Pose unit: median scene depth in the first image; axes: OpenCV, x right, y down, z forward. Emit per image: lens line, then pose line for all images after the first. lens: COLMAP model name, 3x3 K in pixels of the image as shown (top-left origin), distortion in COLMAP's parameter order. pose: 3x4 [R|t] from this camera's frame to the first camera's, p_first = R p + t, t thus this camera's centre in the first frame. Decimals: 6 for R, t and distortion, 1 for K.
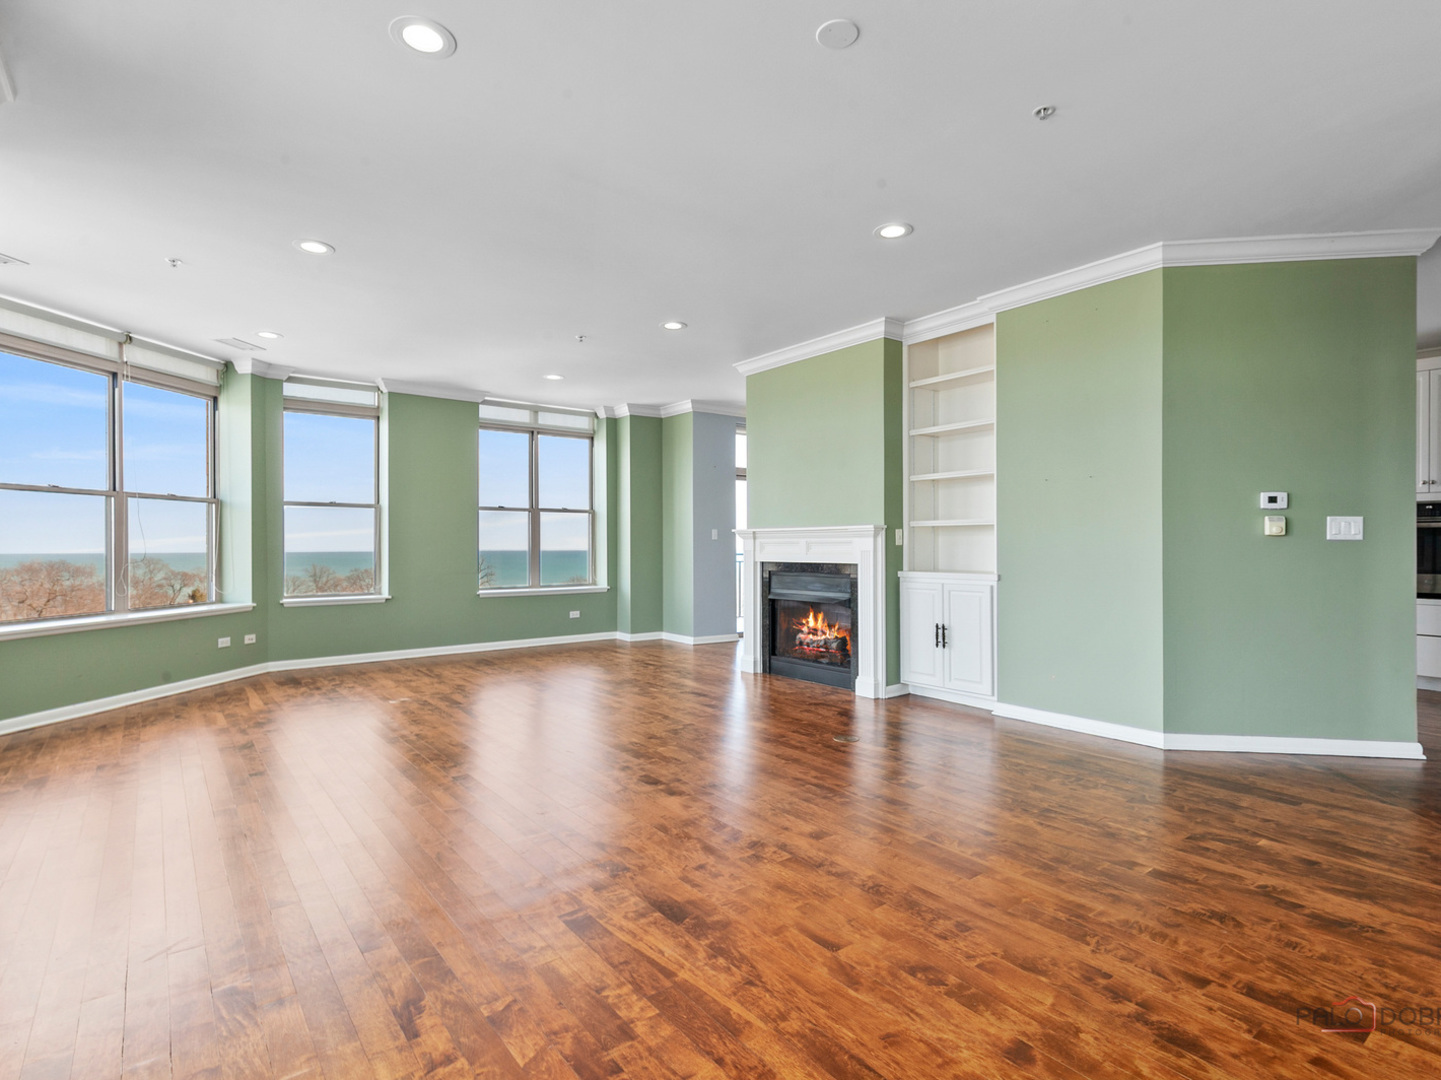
lens RADIAL K [[738.7, 0, 721.8], [0, 738.7, 543.3], [0, 0, 1]] dist [0.012515, -0.004116]
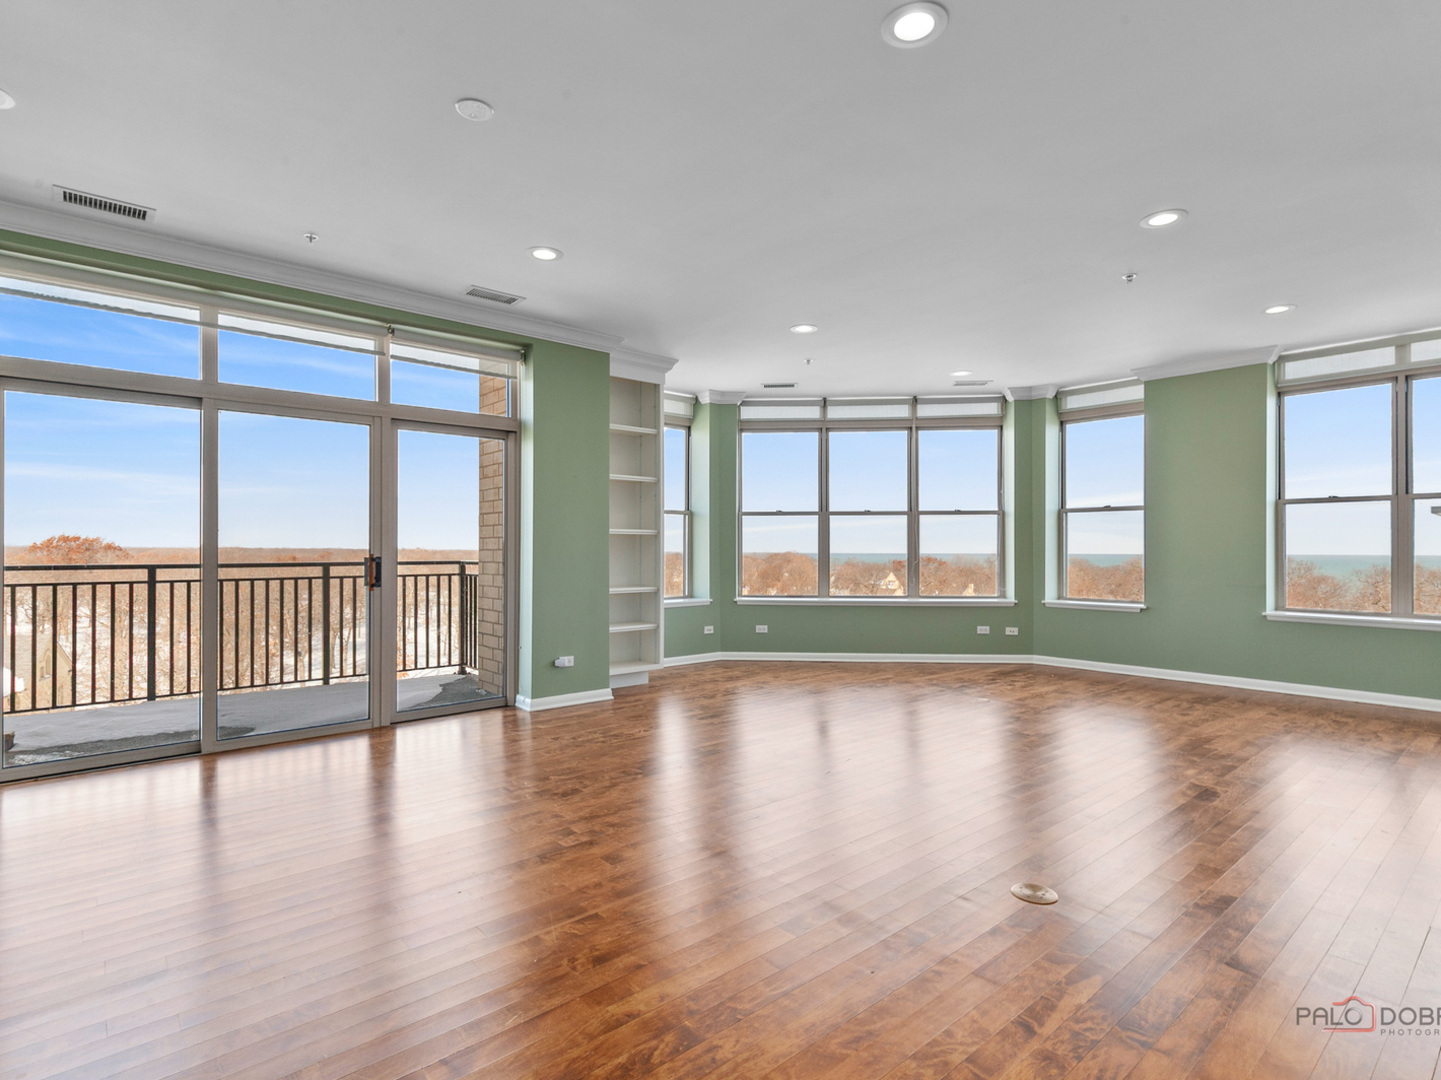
lens RADIAL K [[738.7, 0, 719.3], [0, 738.7, 542.8], [0, 0, 1]] dist [0.012515, -0.004116]
pose [[0.053029, -0.004691, -0.998582, 0.492620], [0.000102, 0.999989, -0.004692, -0.002785], [0.998593, 0.000147, 0.053029, 0.491266]]
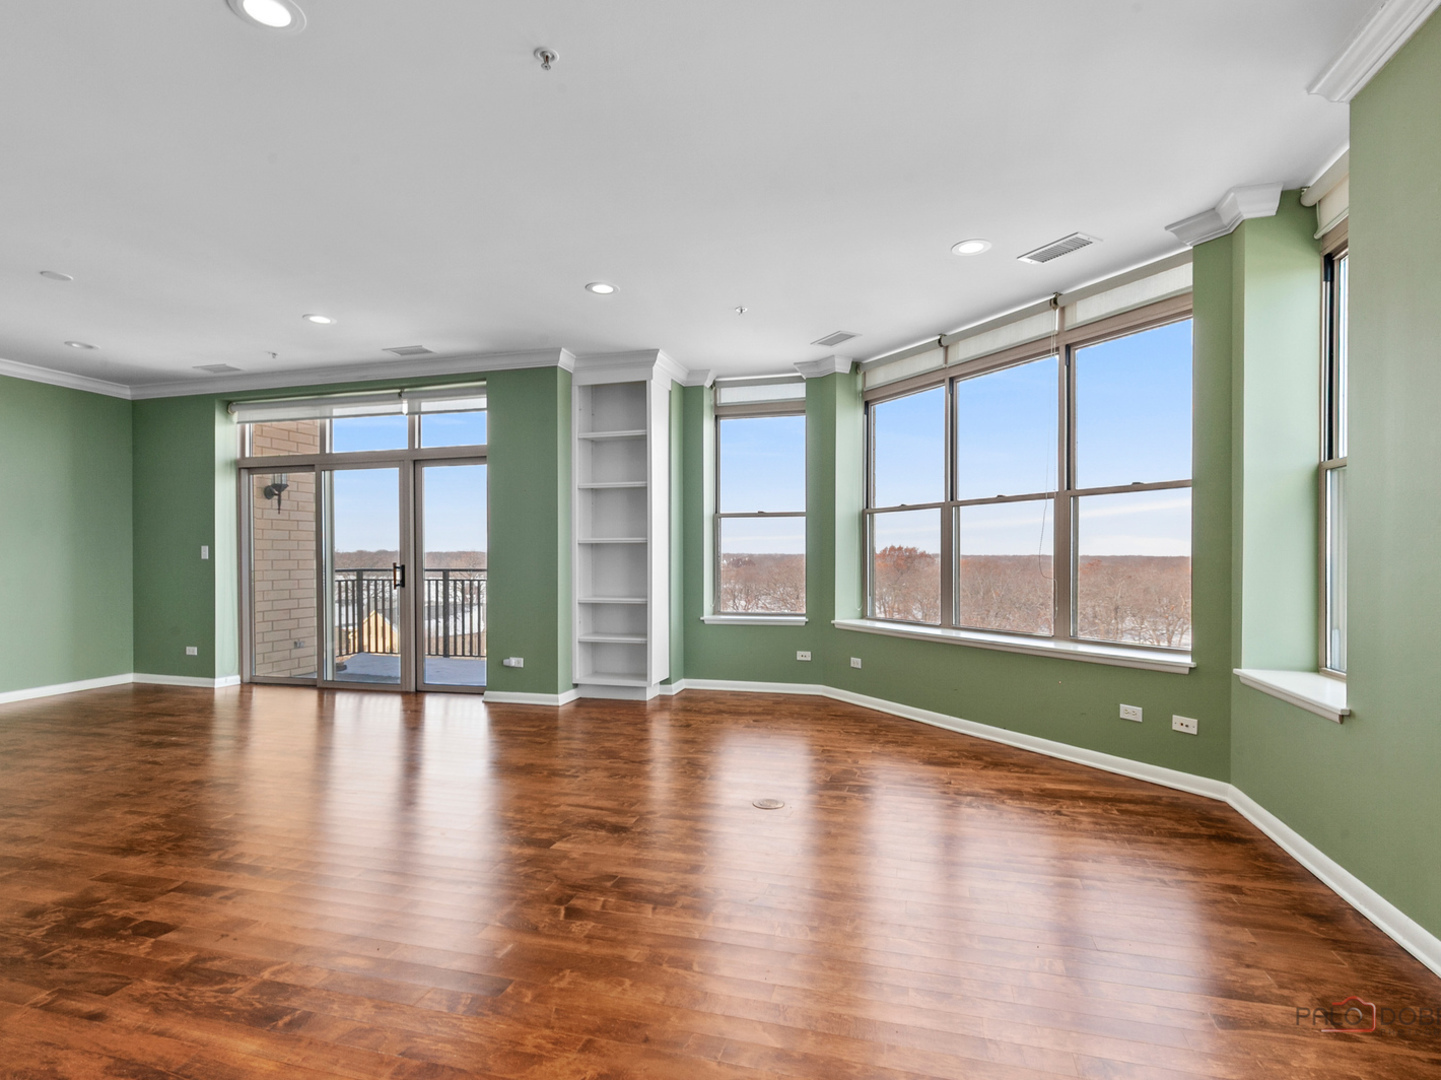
lens RADIAL K [[738.7, 0, 724.1], [0, 738.7, 575.0], [0, 0, 1]] dist [0.012515, -0.004116]
pose [[-0.805117, 0.017553, -0.592856, -0.023024], [0.005201, 0.999732, 0.022537, 0.001124], [0.593093, 0.015062, -0.804993, 1.257575]]
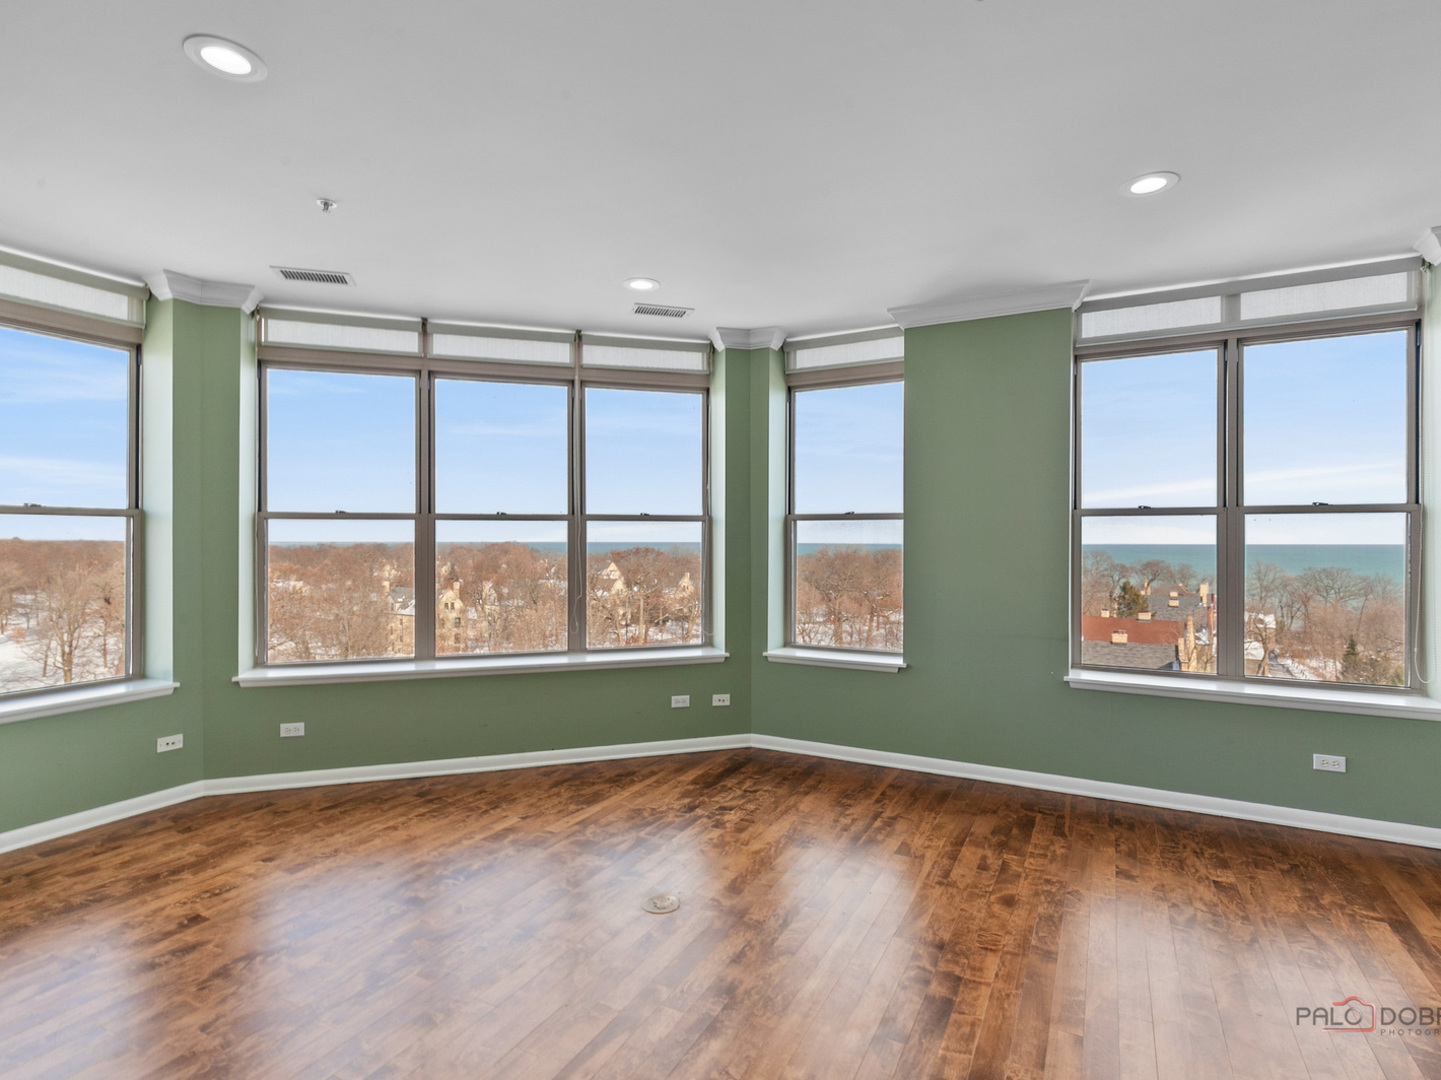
lens RADIAL K [[738.7, 0, 720.1], [0, 738.7, 539.5], [0, 0, 1]] dist [0.012515, -0.004116]
pose [[0.412089, 0.005037, -0.911130, 0.050763], [-0.000833, 0.999986, 0.005151, -0.039028], [0.911143, -0.001364, 0.412087, 0.695844]]
